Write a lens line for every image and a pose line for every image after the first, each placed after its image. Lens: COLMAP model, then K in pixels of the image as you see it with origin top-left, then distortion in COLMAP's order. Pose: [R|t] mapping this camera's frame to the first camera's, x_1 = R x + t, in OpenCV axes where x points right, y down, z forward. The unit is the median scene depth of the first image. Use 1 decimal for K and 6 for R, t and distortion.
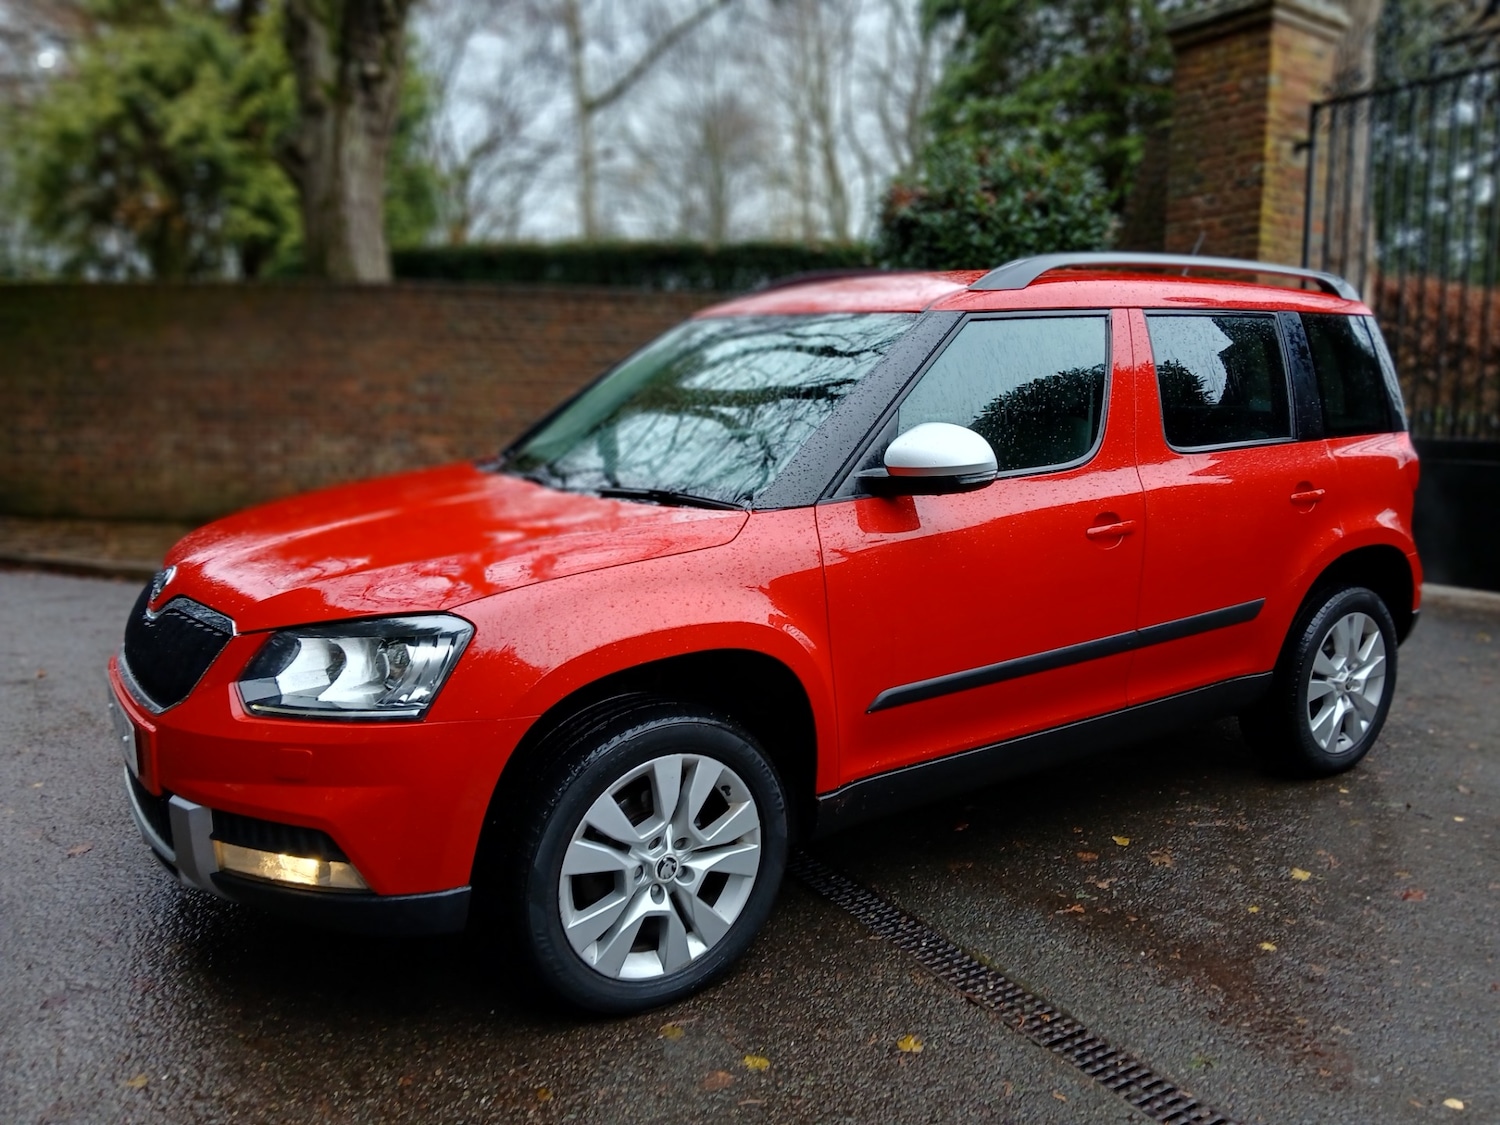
lens RADIAL K [[1176.8, 0, 741.9], [0, 1176.8, 568.8], [0, 0, 1]] dist [0.051639, -0.114720]
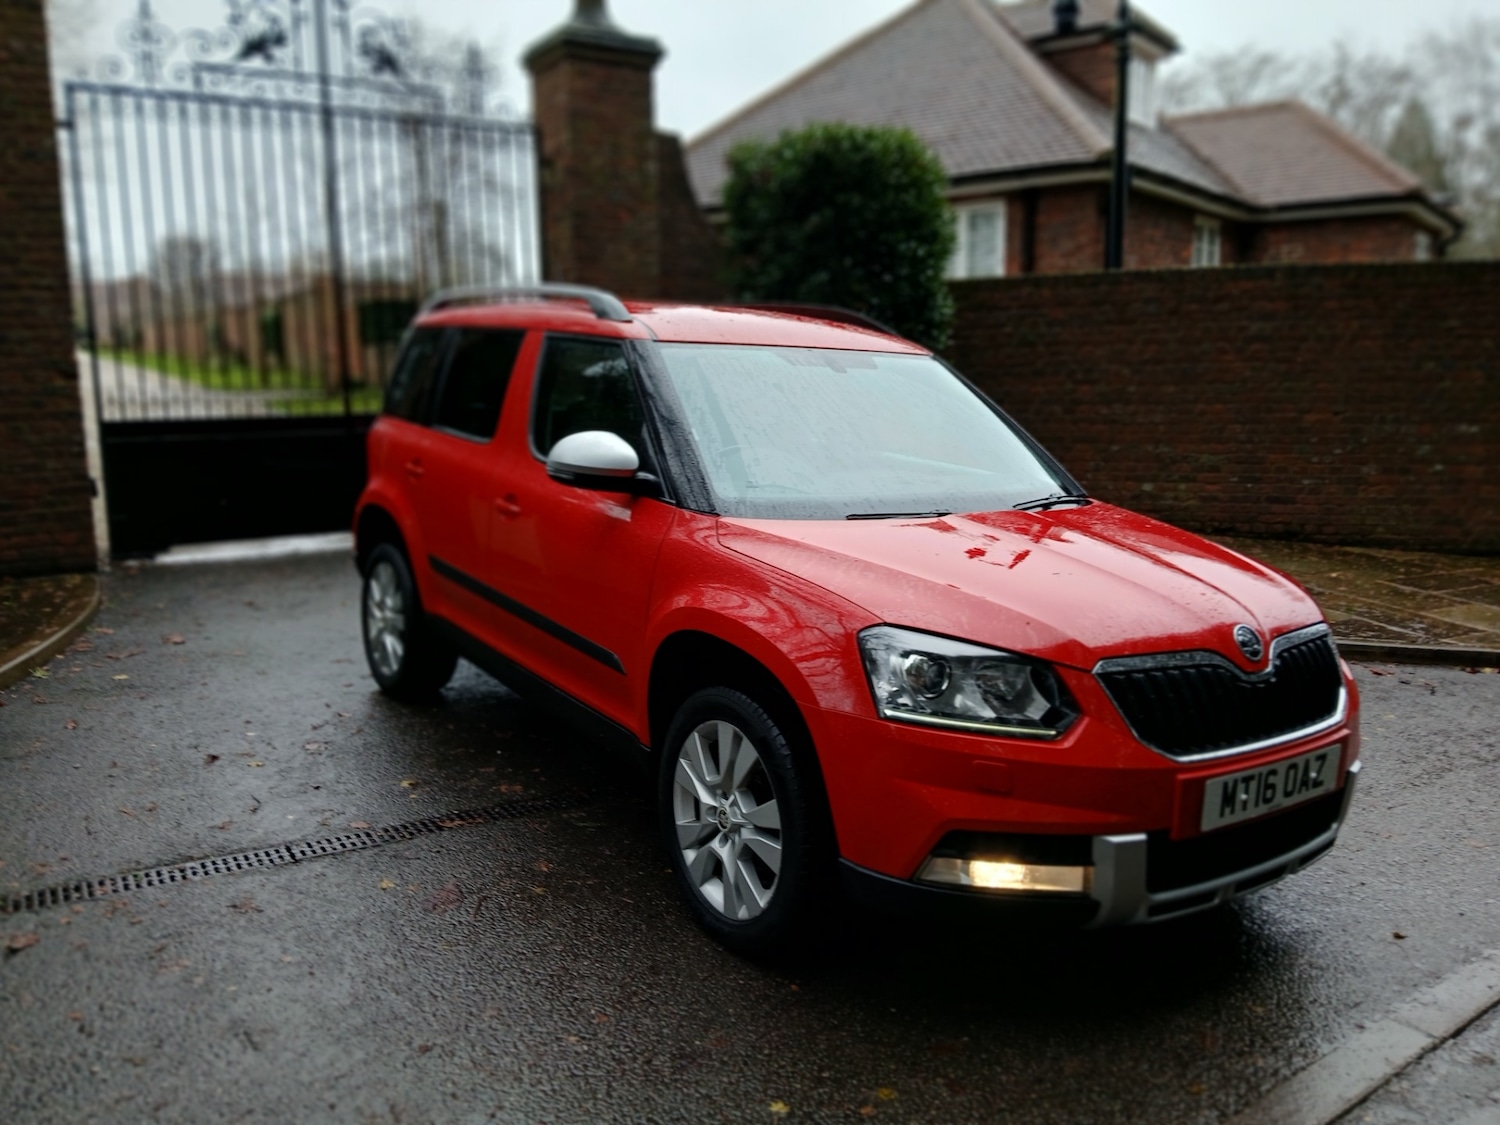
lens RADIAL K [[1145.1, 0, 746.3], [0, 1145.1, 547.6], [0, 0, 1]] dist [0.045666, -0.102990]
pose [[-0.000620, -0.173355, 0.984859, -0.501117], [0.142453, 0.974800, 0.171675, -0.103889], [-0.989801, 0.140403, 0.024090, 0.480116]]
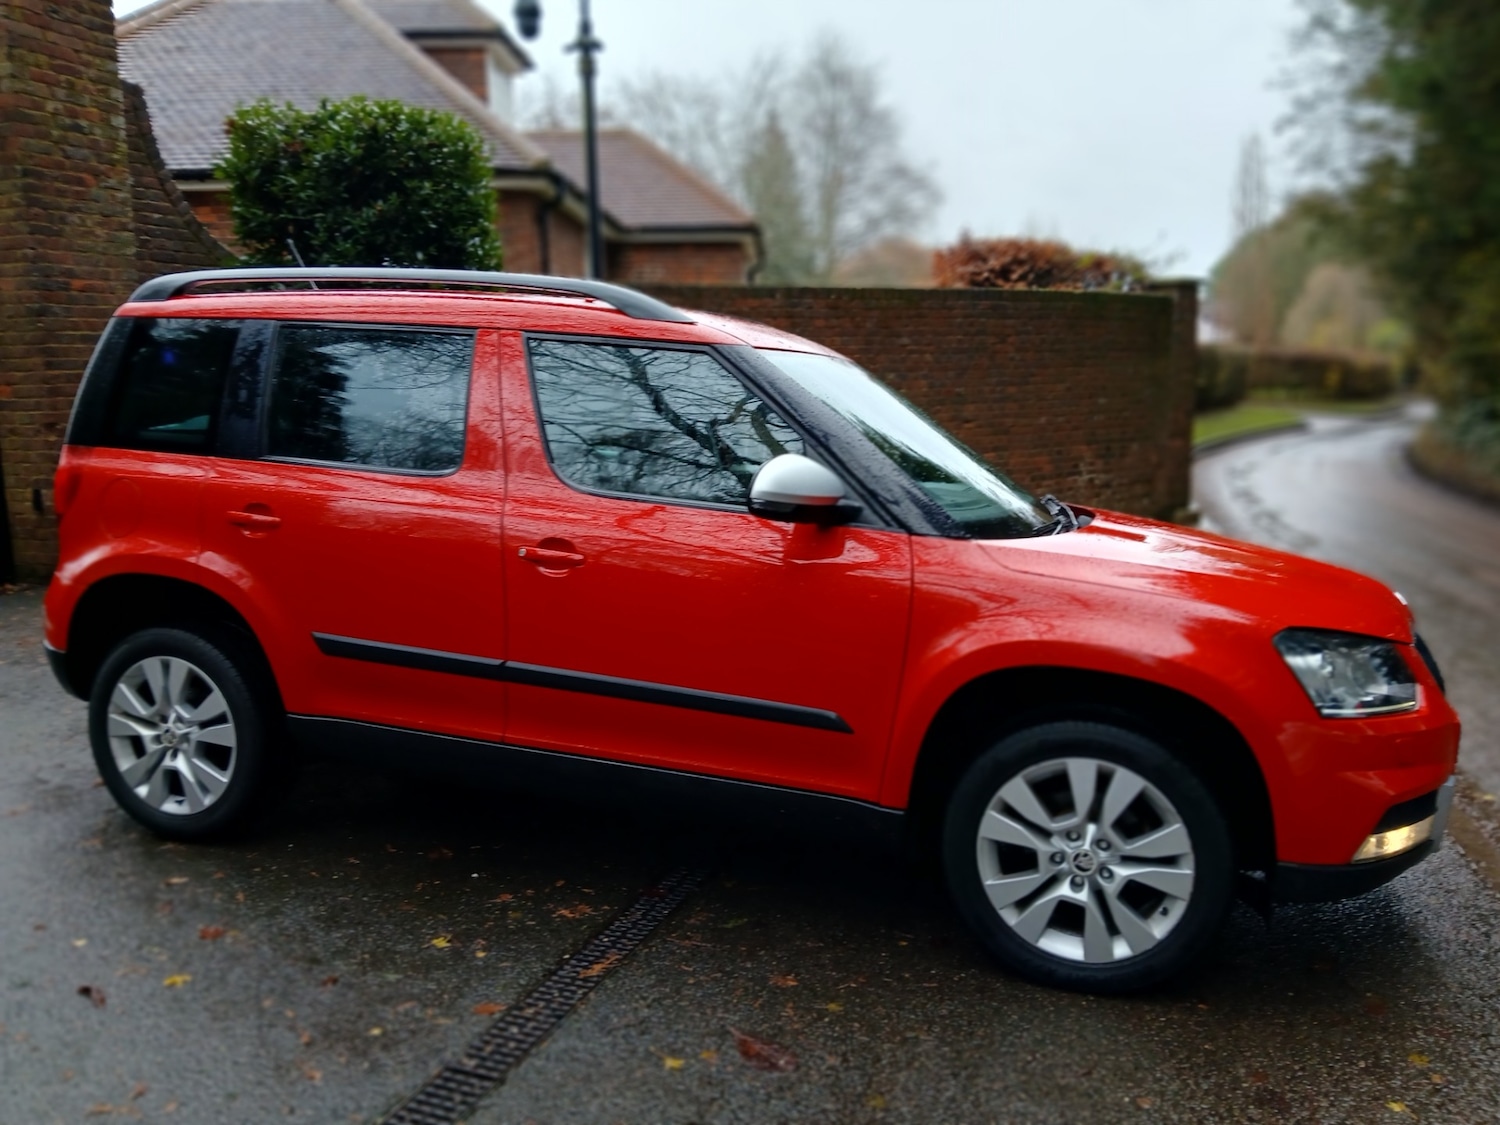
lens RADIAL K [[1147.1, 0, 734.4], [0, 1147.1, 570.0], [0, 0, 1]] dist [0.042715, -0.100800]
pose [[-0.598461, -0.152811, 0.786443, -0.349126], [0.099789, 0.959778, 0.262428, -0.142044], [-0.794913, 0.235531, -0.559141, 0.765494]]
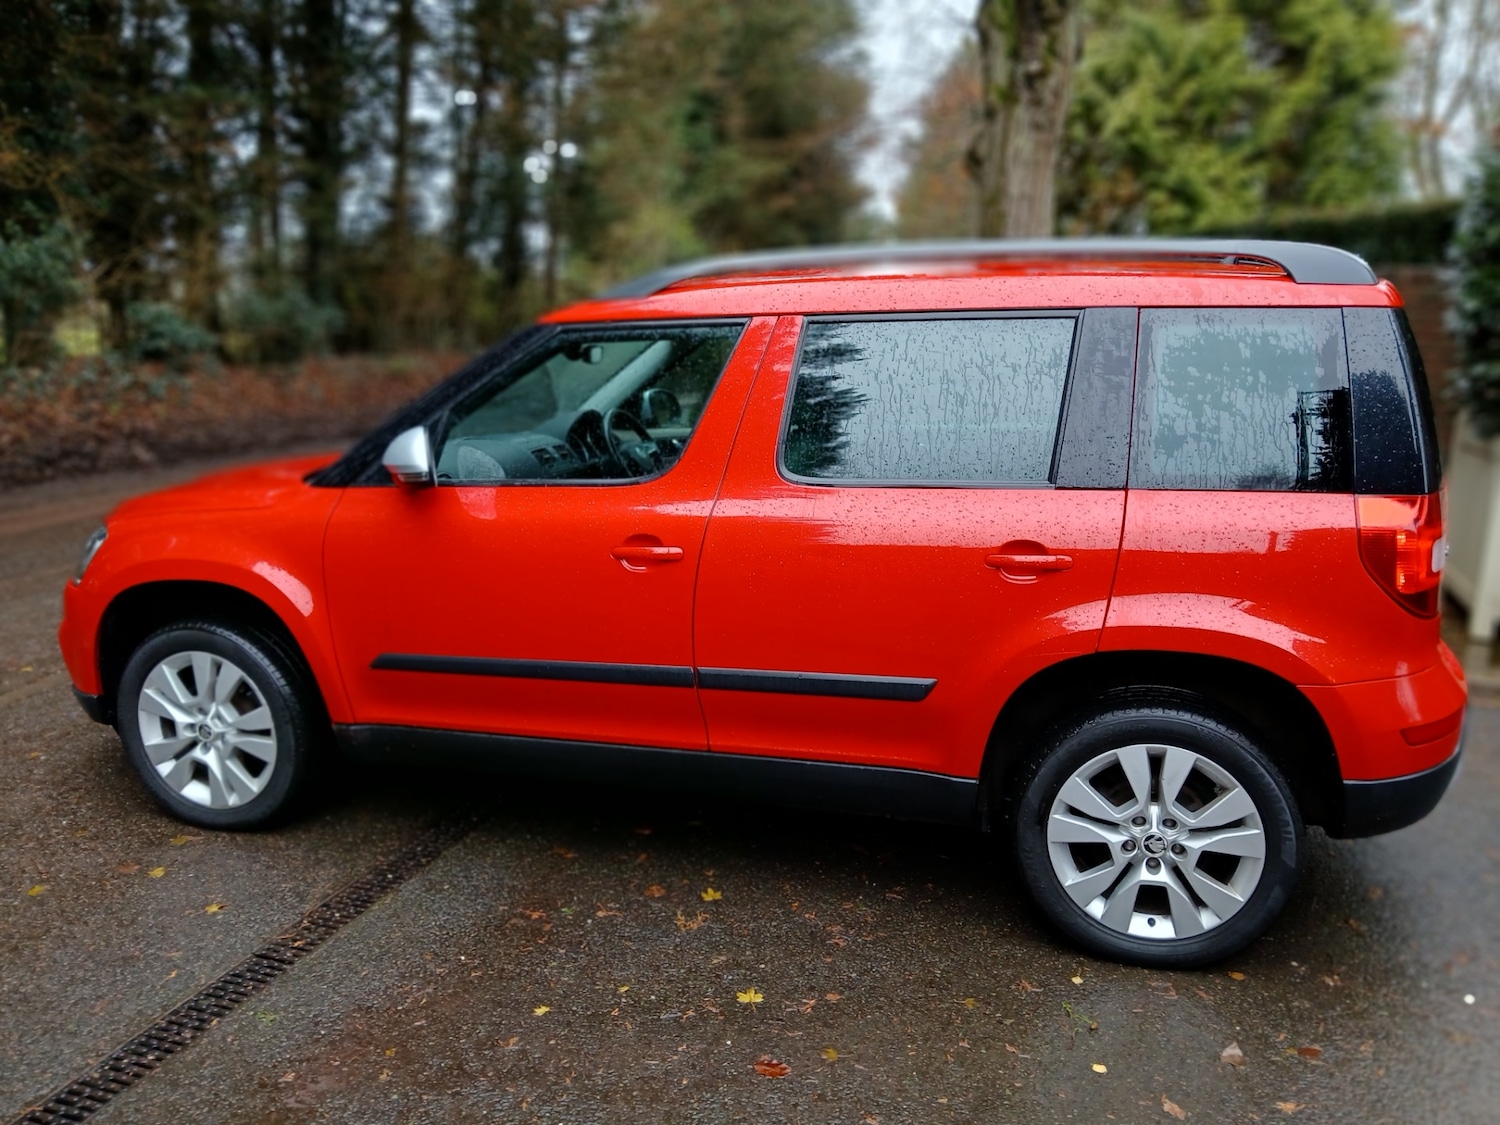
lens RADIAL K [[1167.3, 0, 755.1], [0, 1167.3, 563.3], [0, 0, 1]] dist [0.042604, -0.098309]
pose [[0.635869, 0.147341, -0.757603, 0.449079], [-0.132241, 0.987891, 0.081136, -0.046956], [0.760384, 0.048594, 0.647654, 0.191070]]
